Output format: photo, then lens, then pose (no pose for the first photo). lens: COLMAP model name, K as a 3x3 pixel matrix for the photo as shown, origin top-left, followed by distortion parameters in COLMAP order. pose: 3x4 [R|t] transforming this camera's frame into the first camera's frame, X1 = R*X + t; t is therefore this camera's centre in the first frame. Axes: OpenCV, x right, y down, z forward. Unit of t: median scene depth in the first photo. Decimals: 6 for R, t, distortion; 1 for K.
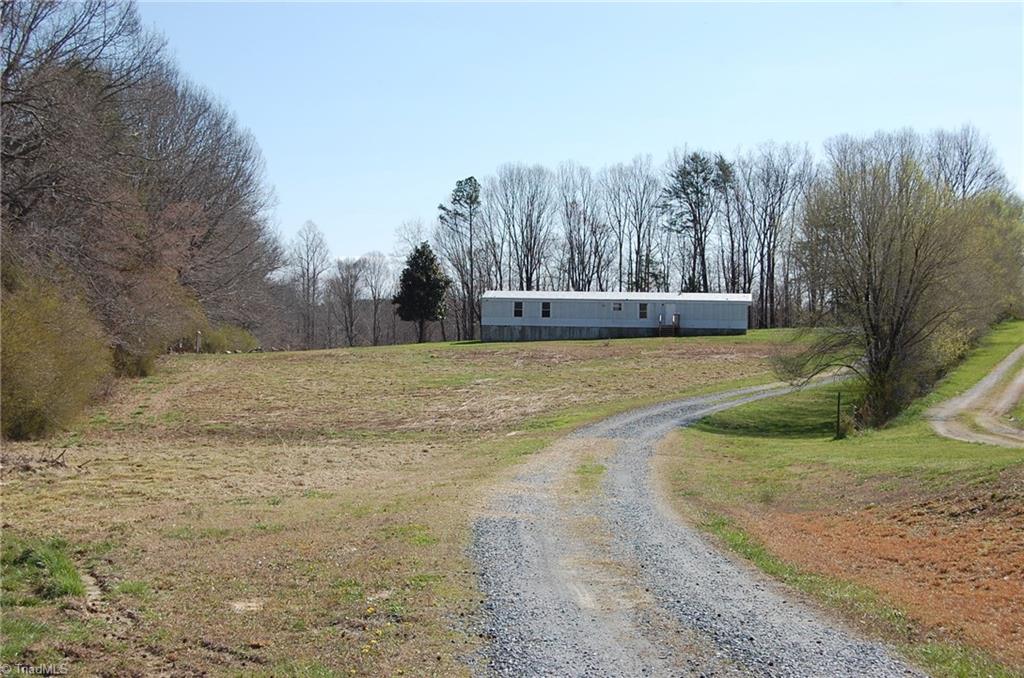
lens RADIAL K [[1689.8, 0, 512.6], [0, 1689.8, 339.3], [0, 0, 1]] dist [-0.029803, 0.000000]
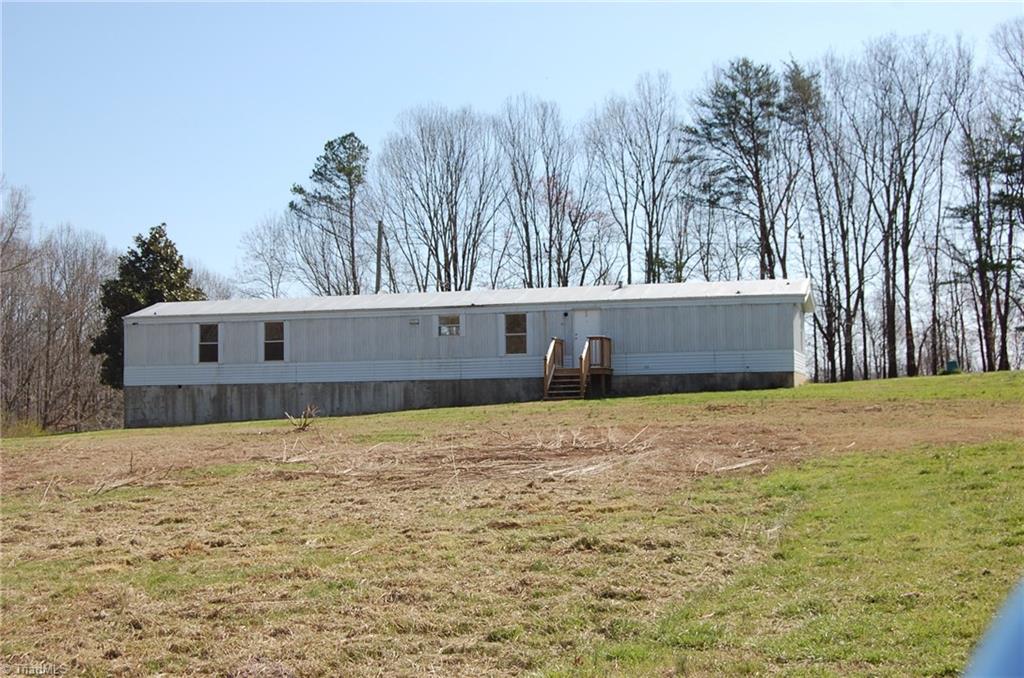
lens RADIAL K [[1497.5, 0, 510.9], [0, 1497.5, 339.5], [0, 0, 1]] dist [-0.003392, 0.000000]
pose [[0.989927, -0.038851, -0.136143, 0.096579], [0.031285, 0.997868, -0.057286, 0.002968], [0.138078, 0.052450, 0.989032, 0.529288]]
